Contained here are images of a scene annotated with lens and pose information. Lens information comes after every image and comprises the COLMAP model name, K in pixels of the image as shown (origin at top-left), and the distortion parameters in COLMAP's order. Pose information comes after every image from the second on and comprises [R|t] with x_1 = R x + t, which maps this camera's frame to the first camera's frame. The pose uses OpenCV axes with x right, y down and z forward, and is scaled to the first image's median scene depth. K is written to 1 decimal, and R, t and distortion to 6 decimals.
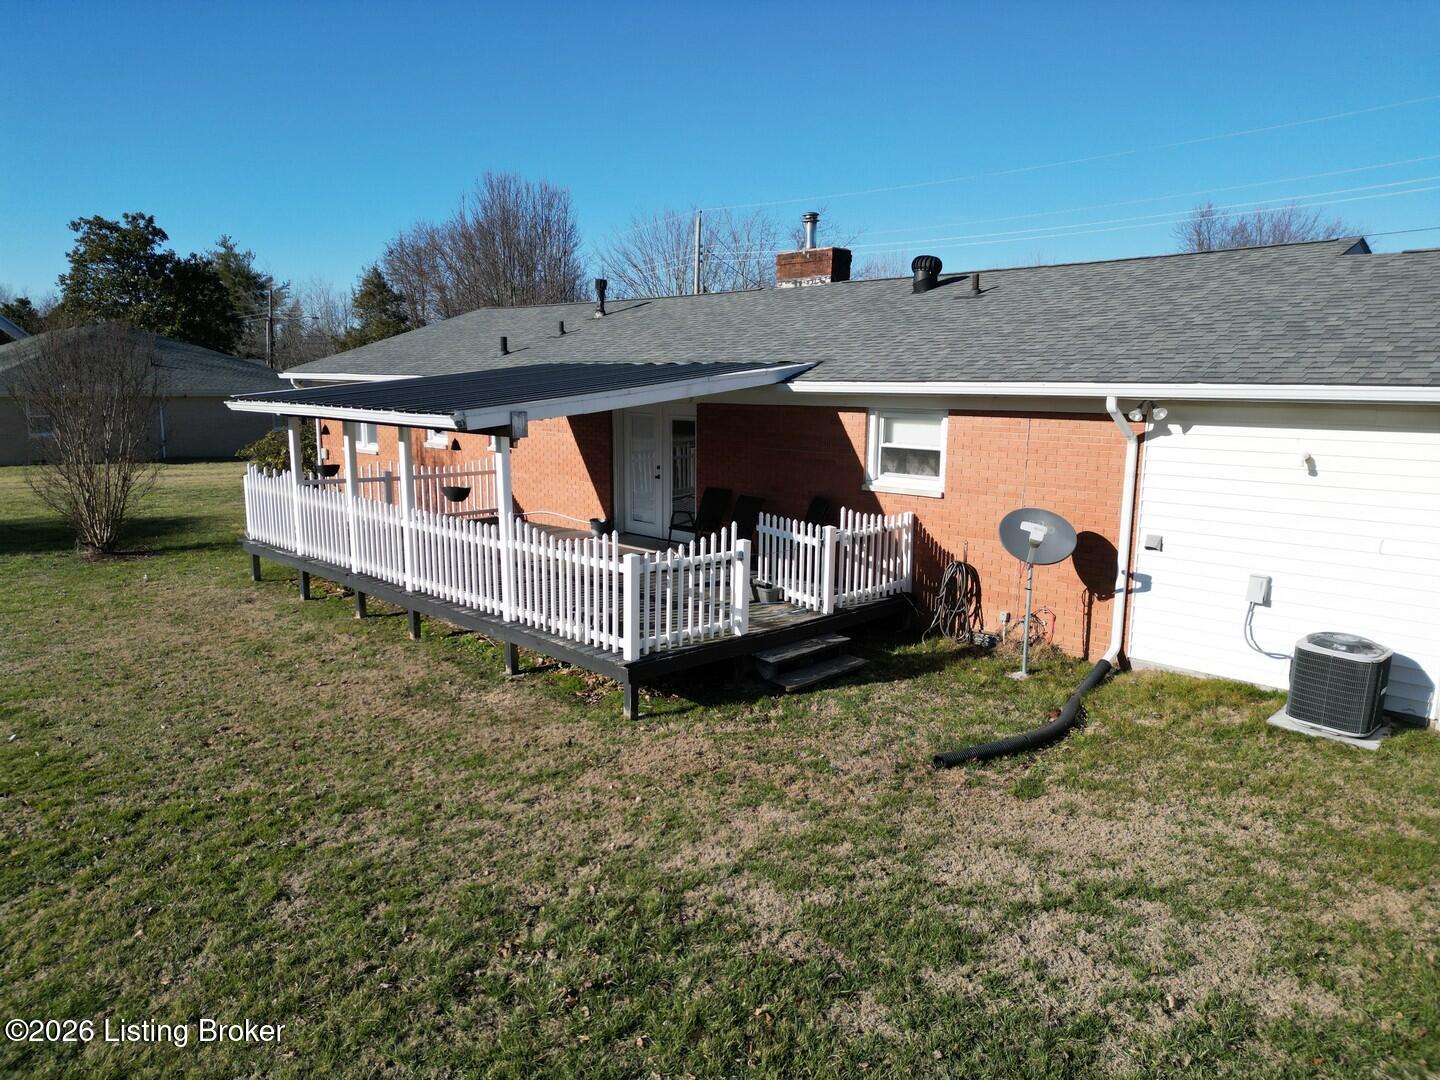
lens RADIAL K [[1000.1, 0, 708.6], [0, 1000.1, 534.0], [0, 0, 1]] dist [0.075105, -0.074495]
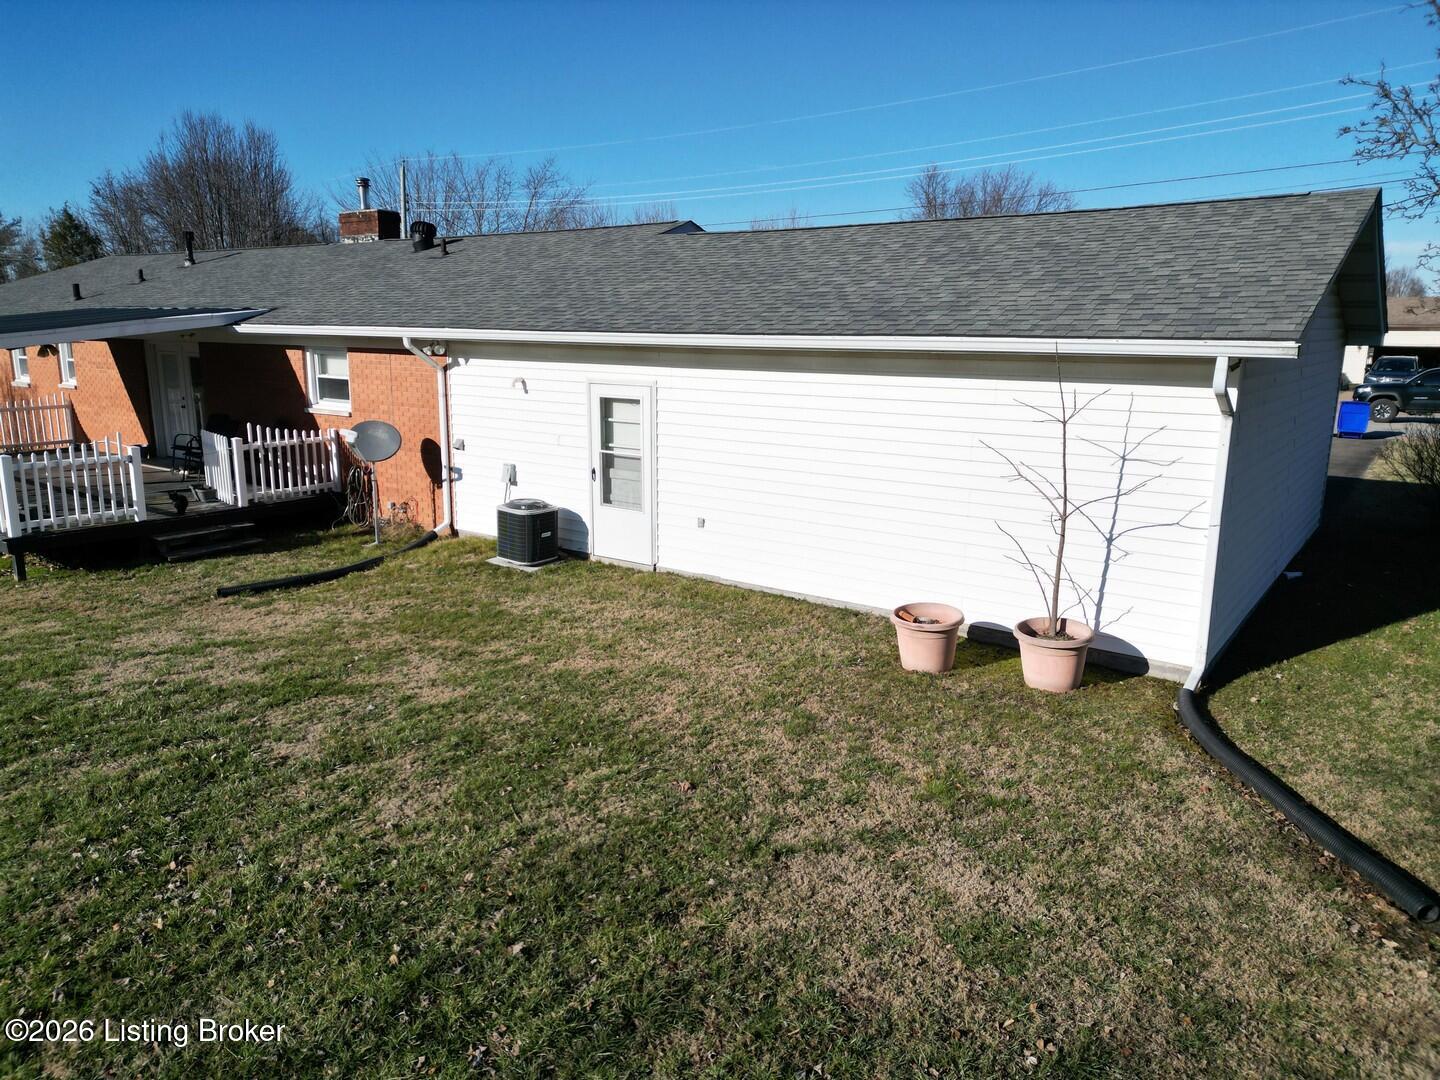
lens RADIAL K [[993.6, 0, 720.0], [0, 993.6, 540.0], [0, 0, 1]] dist [0.002252, -0.002031]
pose [[0.981238, -0.034311, 0.189722, 0.468258], [0.023191, 0.997897, 0.060525, 0.058007], [-0.191399, -0.054989, 0.979971, -0.363724]]
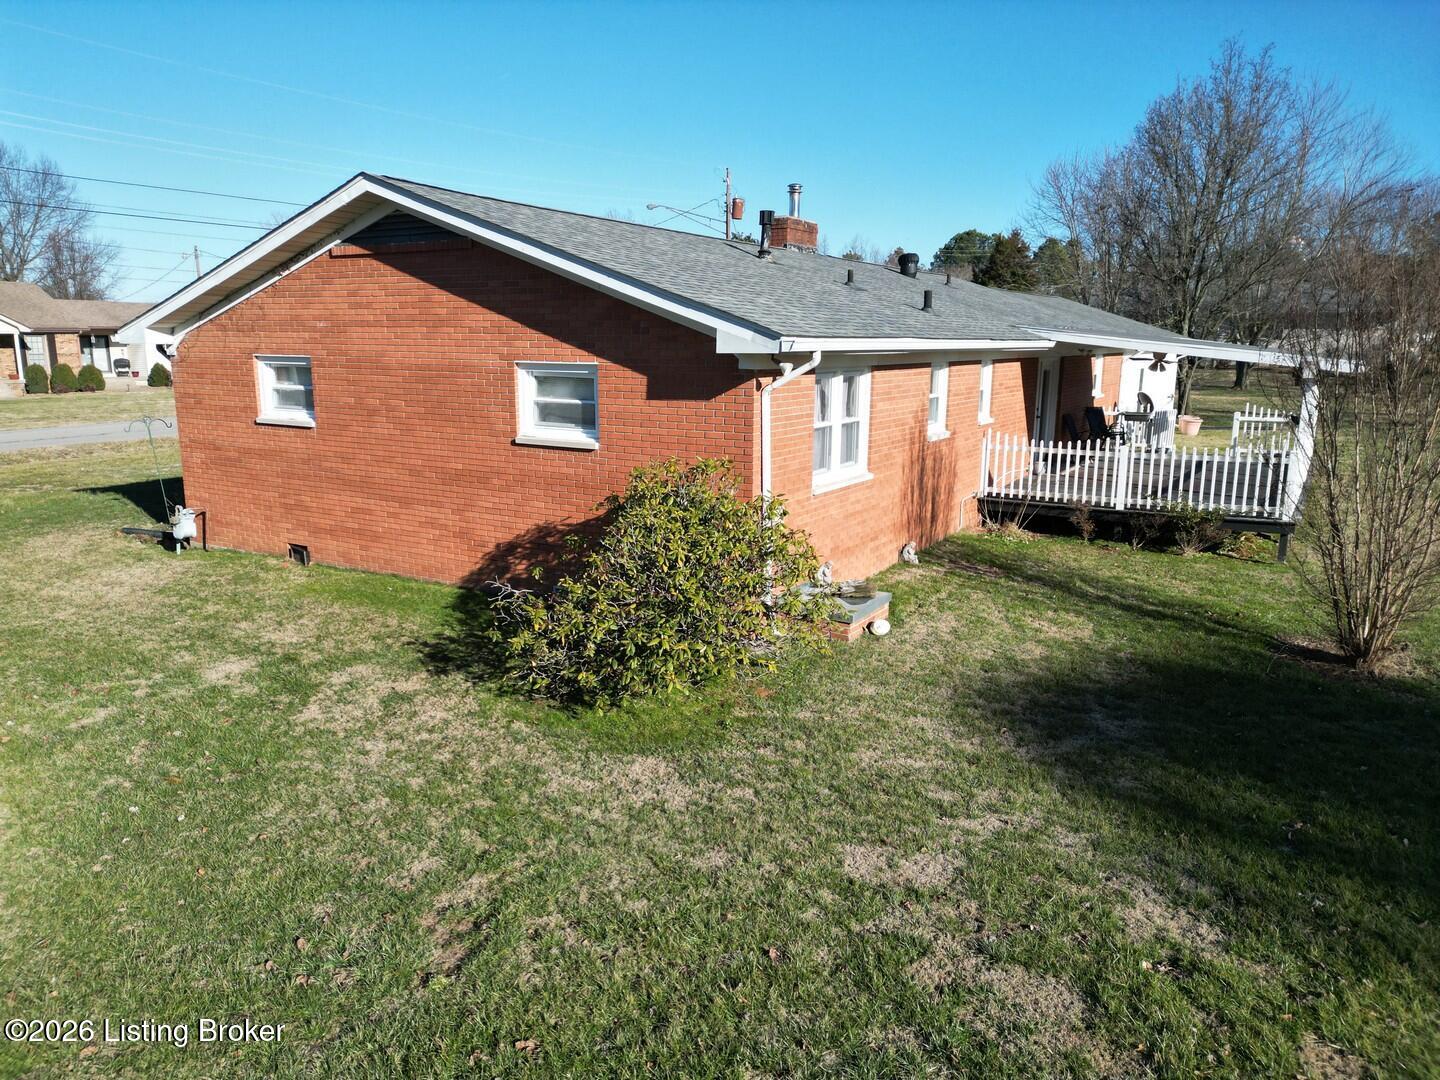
lens RADIAL K [[1000.1, 0, 708.6], [0, 1000.1, 534.0], [0, 0, 1]] dist [0.075105, -0.074495]
pose [[-0.244889, -0.193006, 0.950147, -1.617511], [0.143237, 0.962031, 0.232337, -0.367410], [-0.958912, 0.192992, -0.207945, 2.289618]]
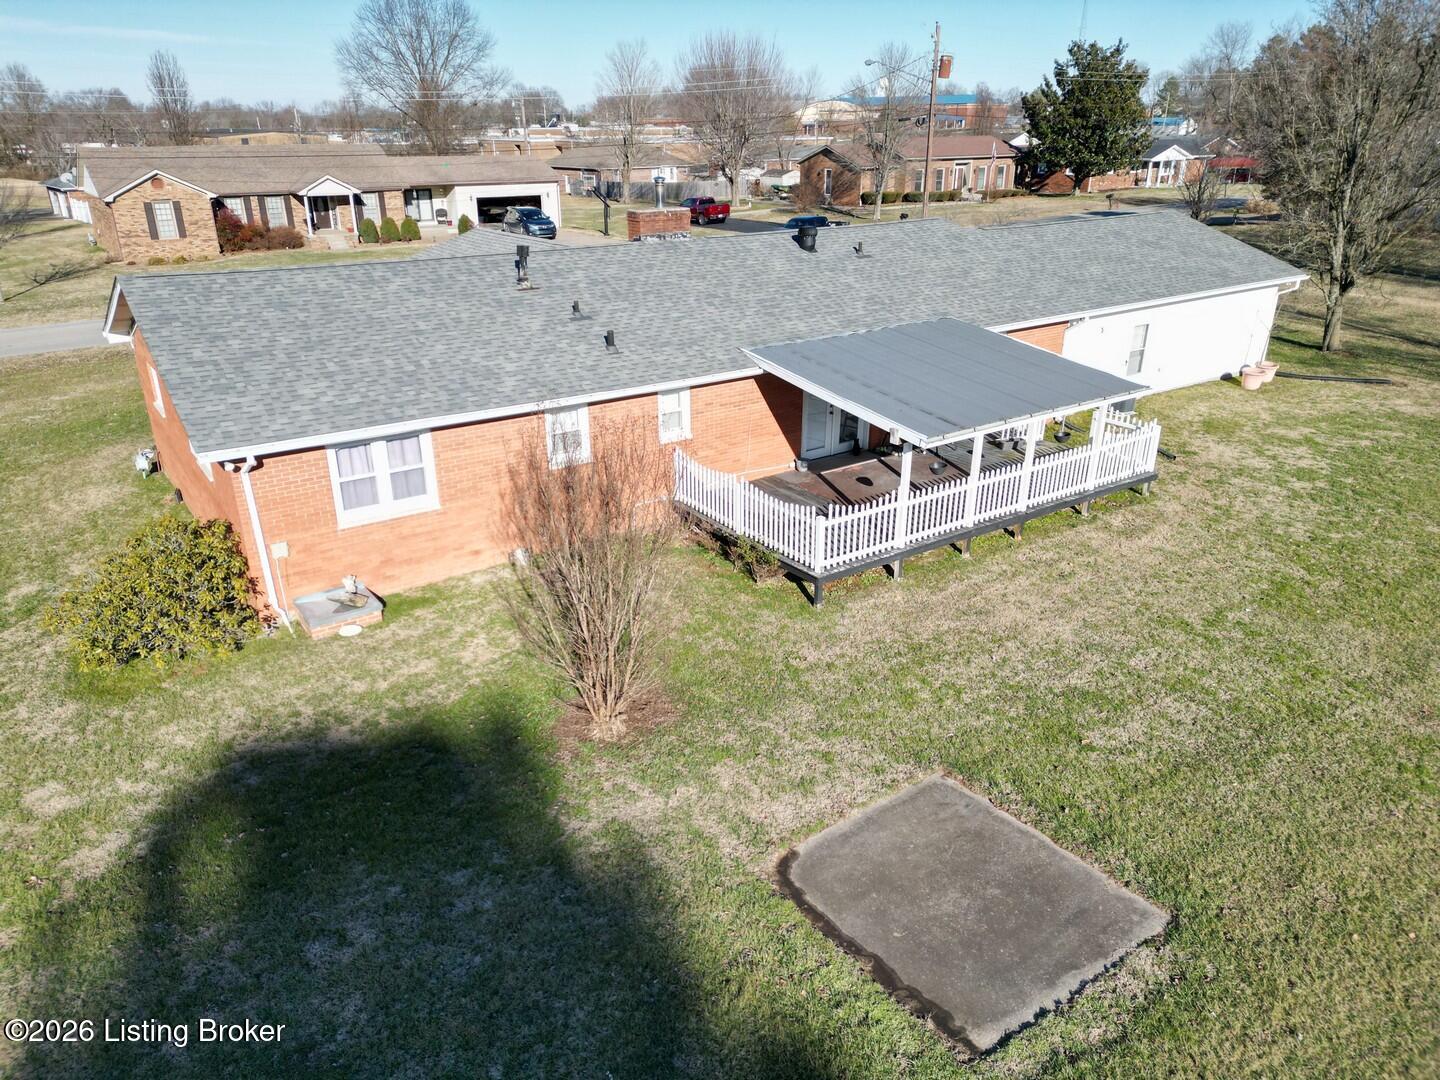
lens RADIAL K [[1000.1, 0, 708.6], [0, 1000.1, 534.0], [0, 0, 1]] dist [0.075105, -0.074495]
pose [[0.161451, -0.381651, 0.910097, -1.903481], [0.156754, 0.920405, 0.358166, -0.576875], [-0.974352, 0.084835, 0.208426, 1.201117]]
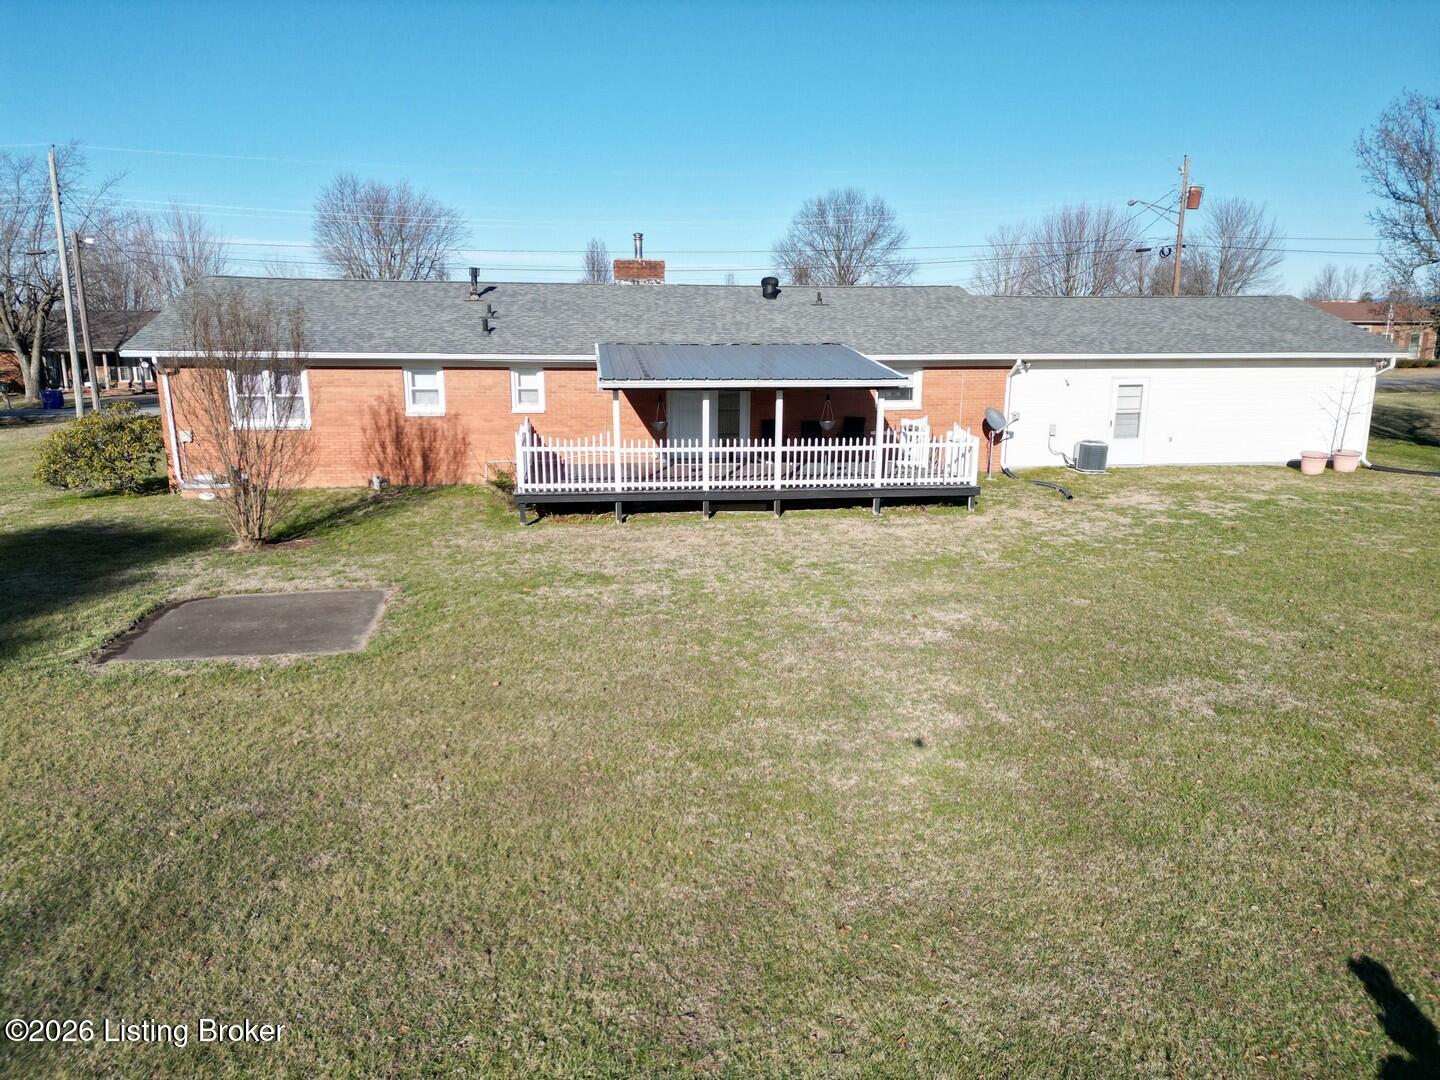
lens RADIAL K [[992.7, 0, 720.0], [0, 992.7, 540.0], [0, 0, 1]] dist [0.078292, -0.069416]
pose [[0.582171, -0.171485, 0.794777, -1.732605], [0.126405, 0.984709, 0.119875, -0.071563], [-0.803180, 0.030676, 0.594946, 0.109490]]
